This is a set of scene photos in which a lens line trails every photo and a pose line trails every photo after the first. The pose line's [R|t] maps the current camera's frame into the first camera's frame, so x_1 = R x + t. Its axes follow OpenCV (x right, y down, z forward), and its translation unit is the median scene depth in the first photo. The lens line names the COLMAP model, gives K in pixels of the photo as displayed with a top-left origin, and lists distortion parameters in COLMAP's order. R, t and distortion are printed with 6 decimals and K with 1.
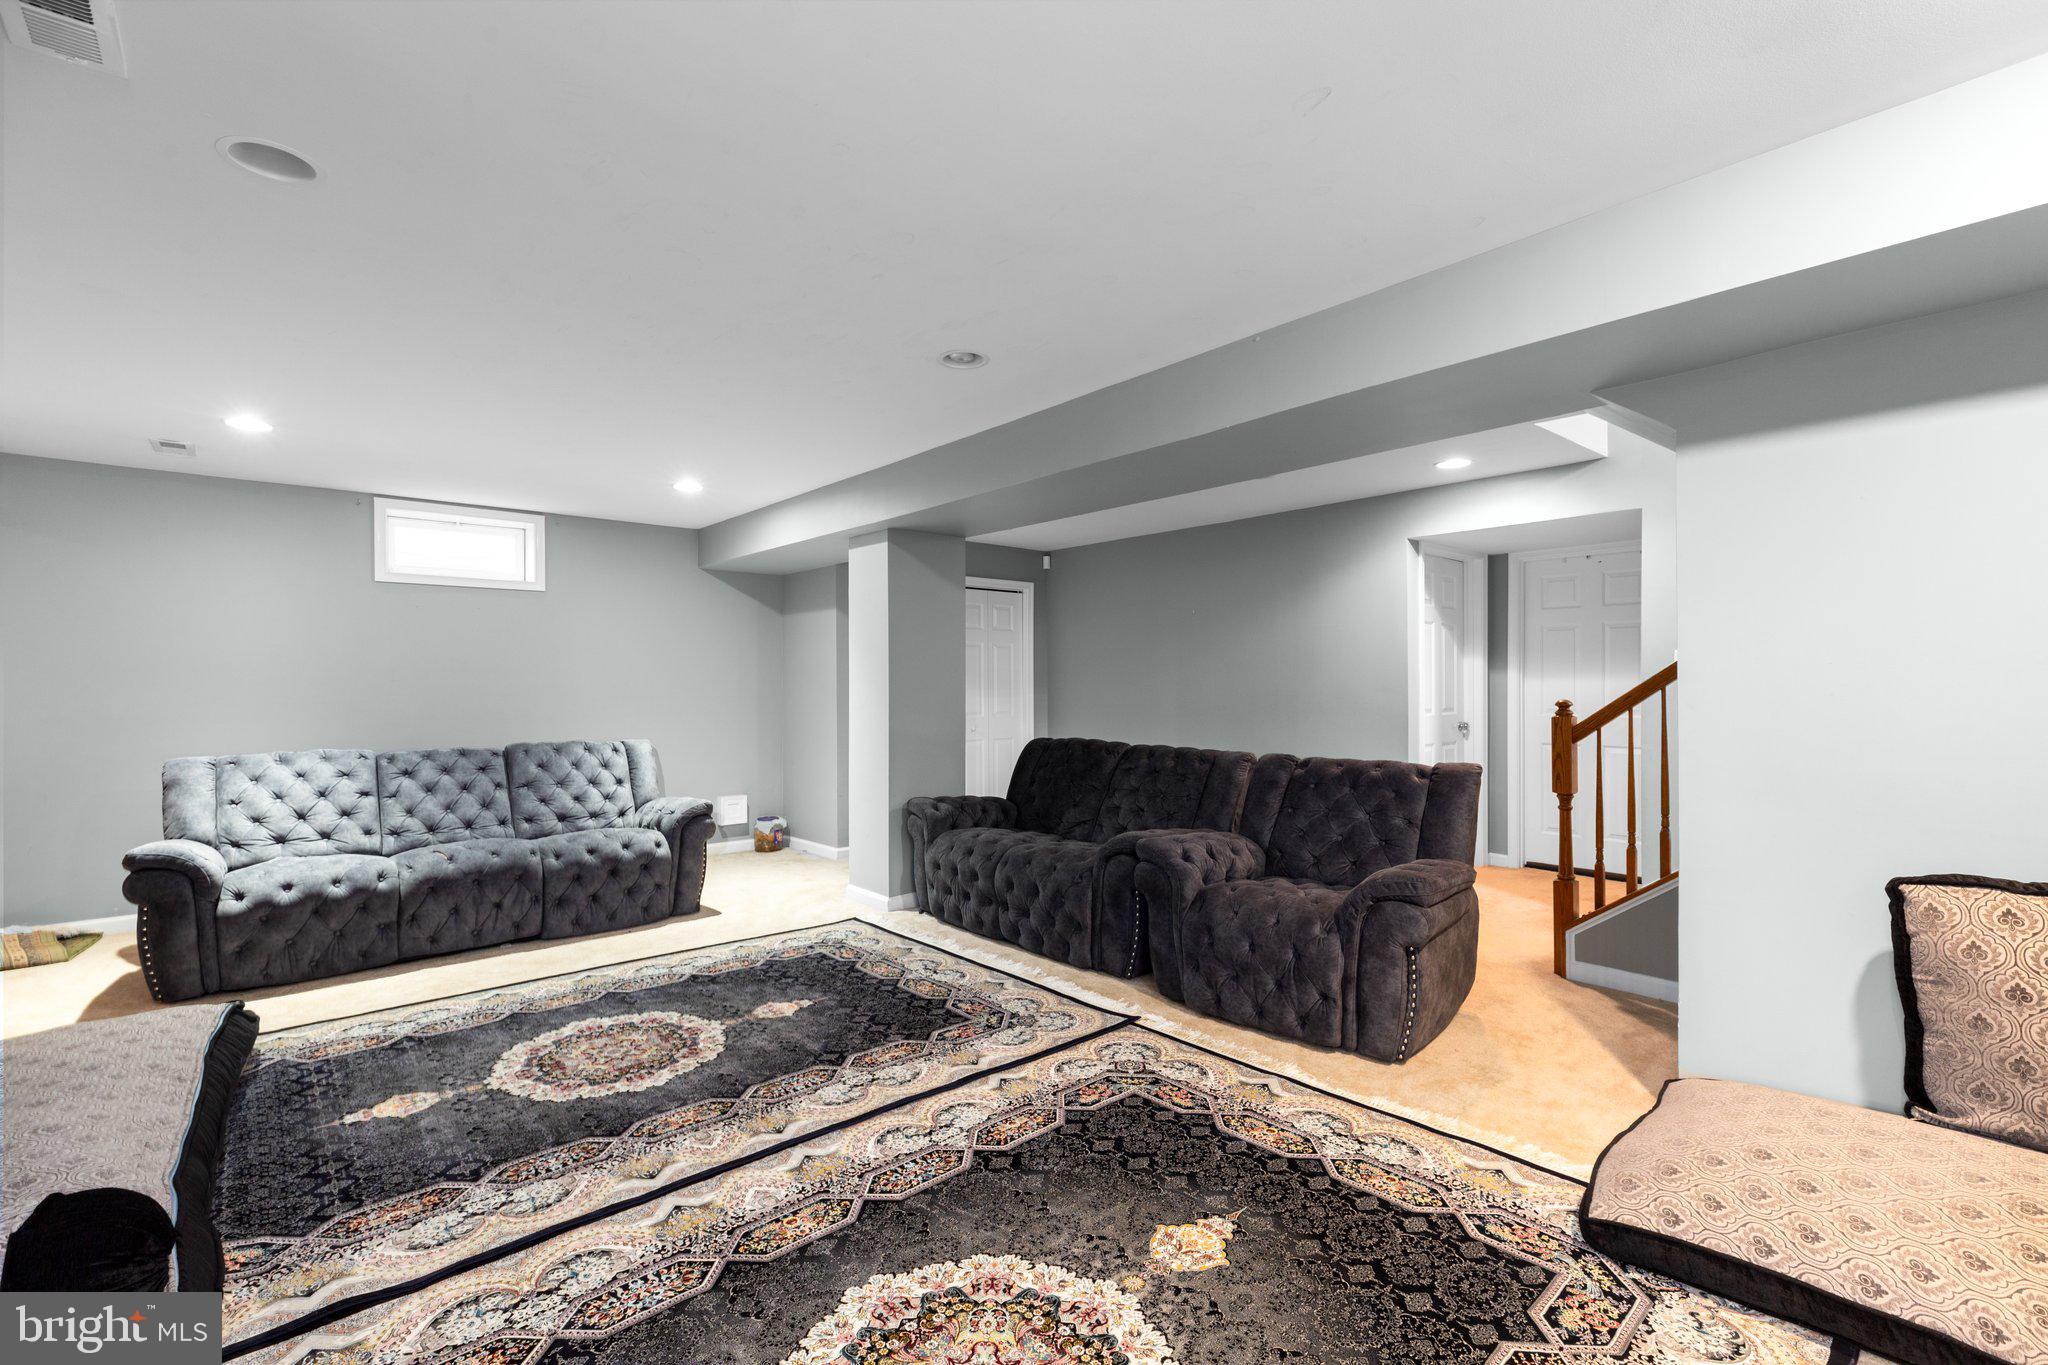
lens RADIAL K [[928.0, 0, 1025.5], [0, 928.0, 685.9], [0, 0, 1]] dist [-0.000733, -0.000169]
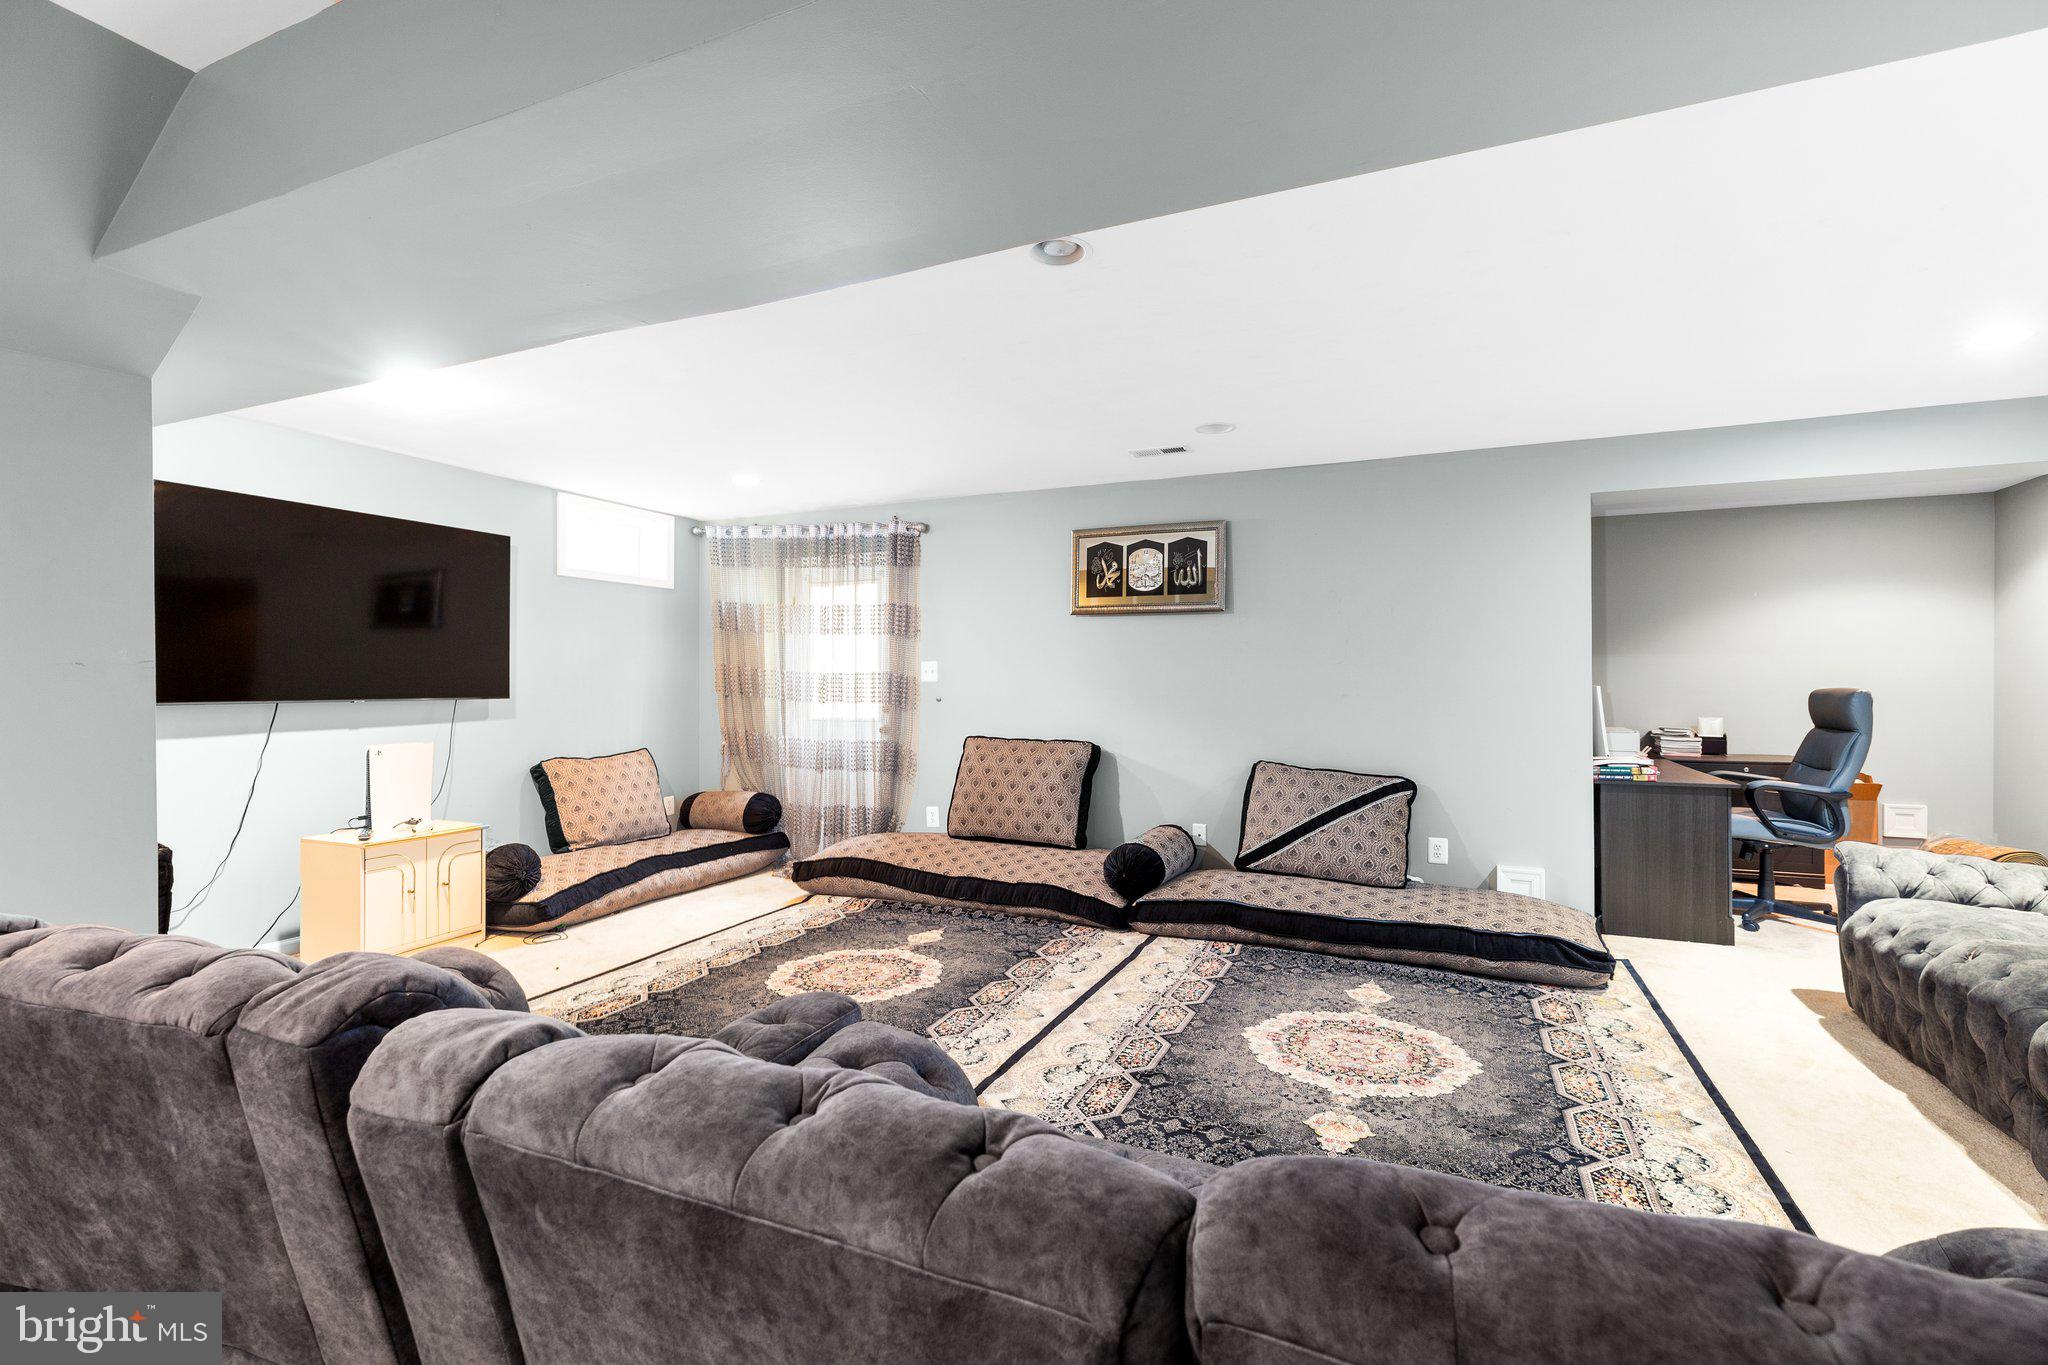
lens RADIAL K [[928.0, 0, 1021.1], [0, 928.0, 682.3], [0, 0, 1]] dist [-0.000733, -0.000169]
pose [[-0.911387, 0.000925, -0.411549, 0.298371], [0.001608, 0.999998, -0.001313, 0.005860], [0.411547, -0.001859, -0.911387, 1.831849]]
